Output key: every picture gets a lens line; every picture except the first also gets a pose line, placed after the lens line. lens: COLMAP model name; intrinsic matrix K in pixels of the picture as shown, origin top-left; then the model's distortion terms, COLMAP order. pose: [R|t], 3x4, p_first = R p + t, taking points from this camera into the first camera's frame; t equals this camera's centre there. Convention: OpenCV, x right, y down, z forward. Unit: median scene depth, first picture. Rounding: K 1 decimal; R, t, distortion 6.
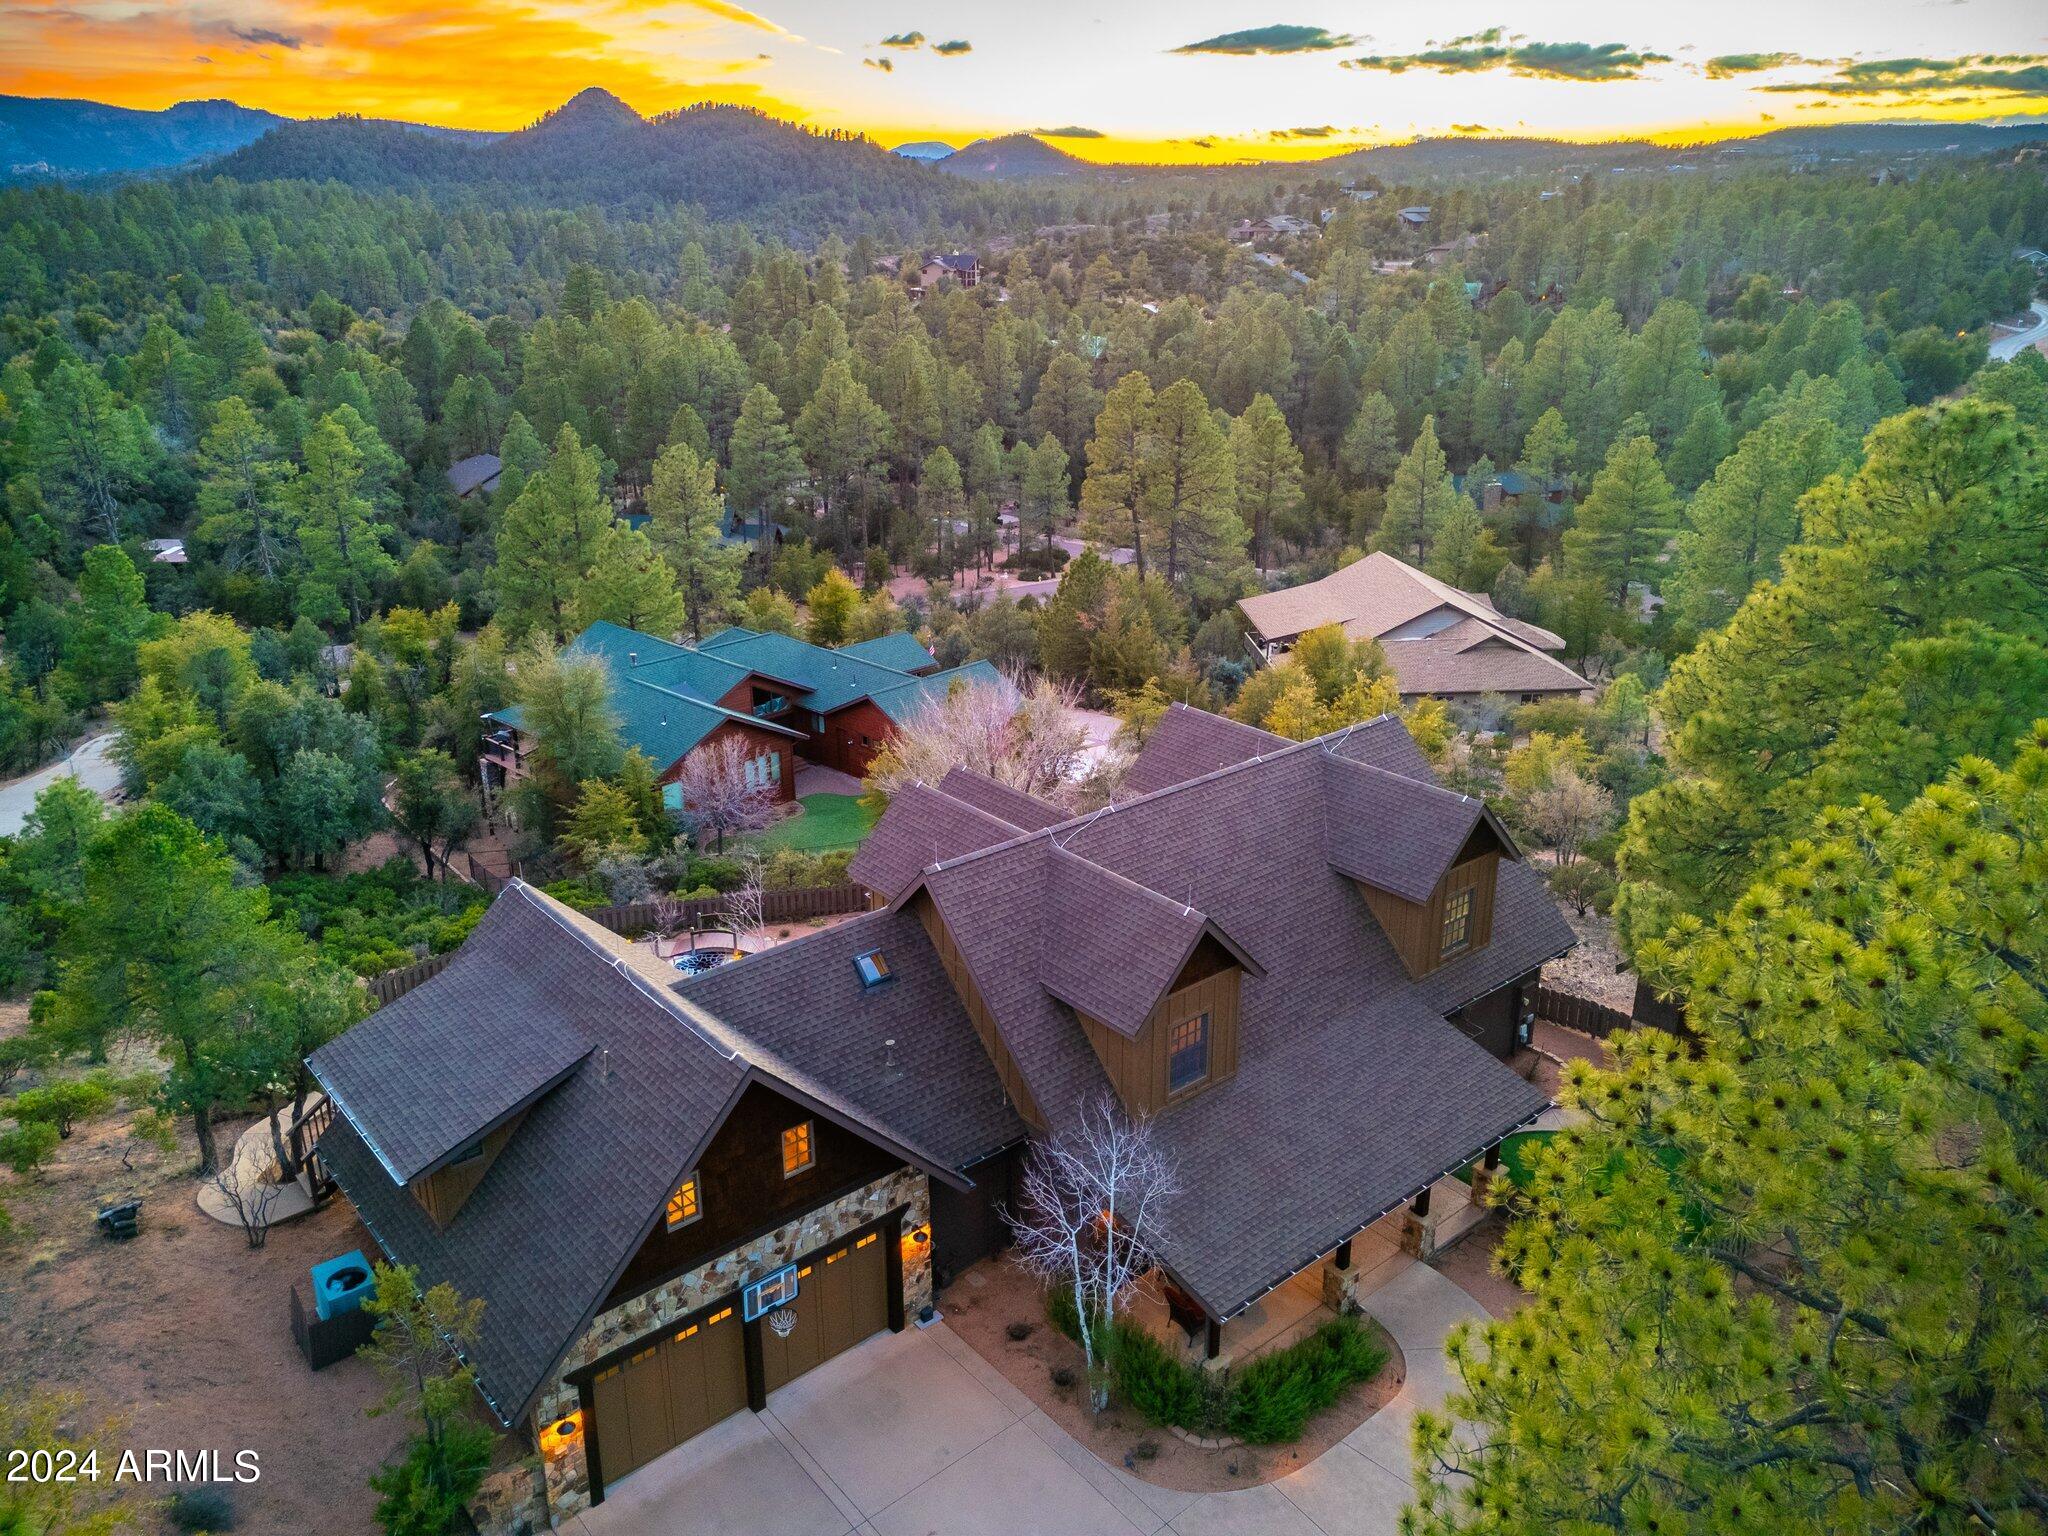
lens RADIAL K [[1504.2, 0, 1031.4], [0, 1504.2, 738.5], [0, 0, 1]] dist [0.069051, -0.048075]
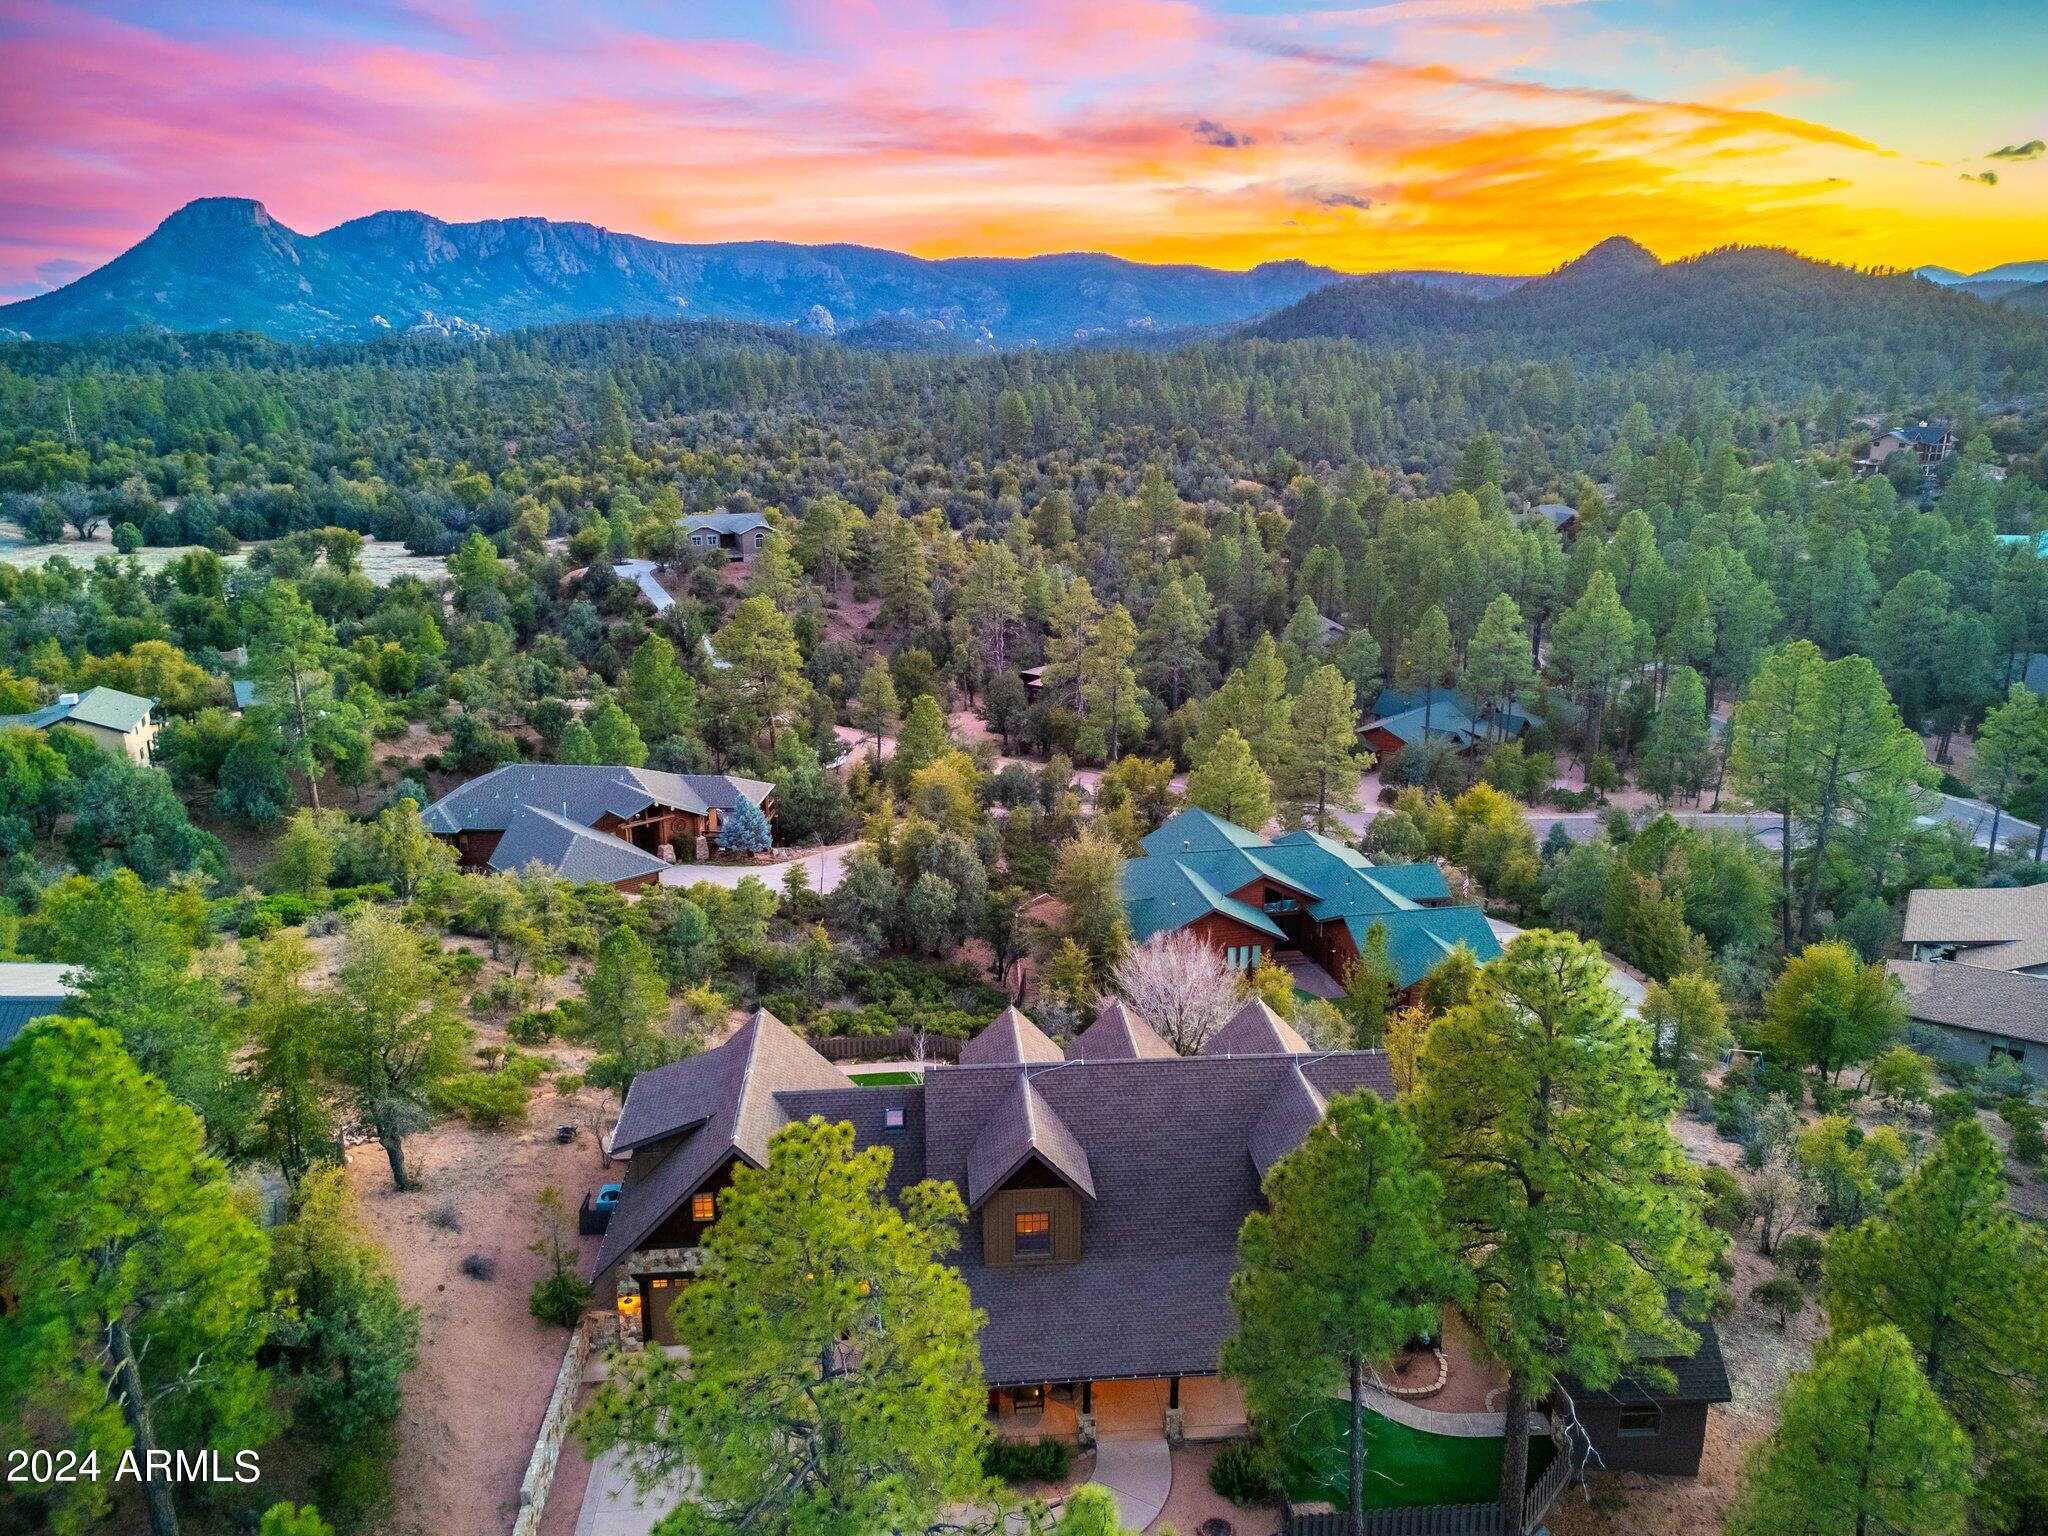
lens RADIAL K [[1490.2, 0, 1034.0], [0, 1490.2, 769.2], [0, 0, 1]] dist [0.085543, -0.050173]
pose [[0.810659, 0.161528, -0.562797, 0.170684], [-0.193352, 0.981125, 0.003086, -0.049687], [0.552673, 0.106316, 0.826589, -0.058379]]
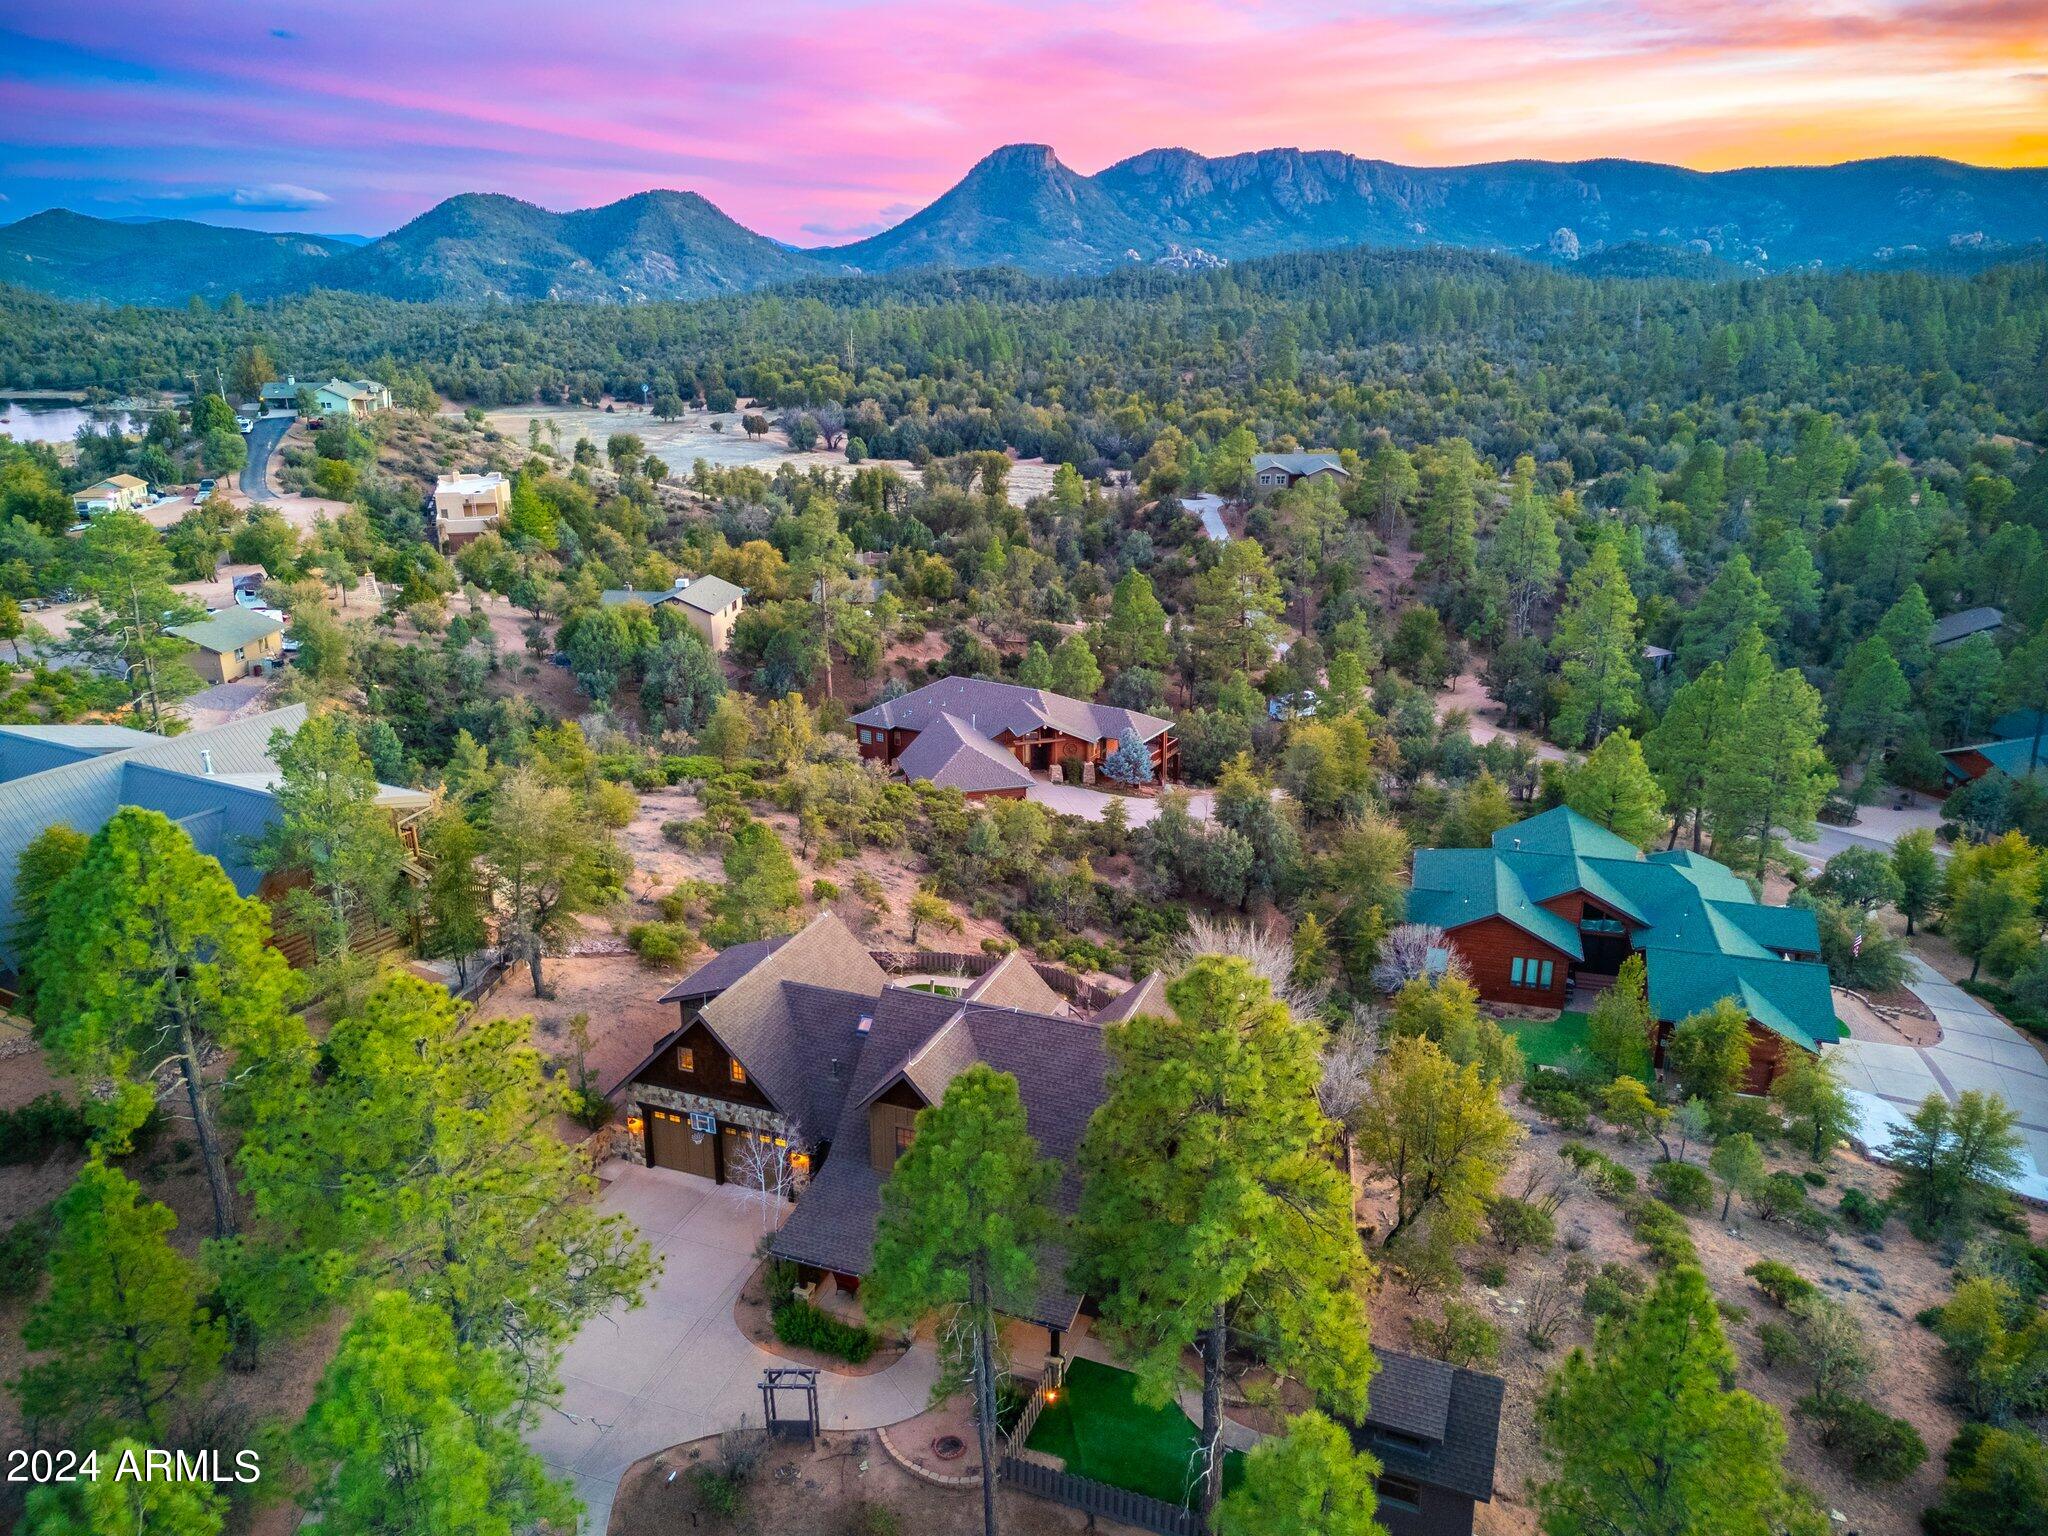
lens RADIAL K [[1490.2, 0, 1034.0], [0, 1490.2, 769.2], [0, 0, 1]] dist [0.085543, -0.050173]
pose [[0.471664, 0.280623, -0.835933, 0.278221], [-0.293044, 0.944010, 0.151559, -0.092970], [0.831660, 0.173480, 0.527490, 0.031904]]
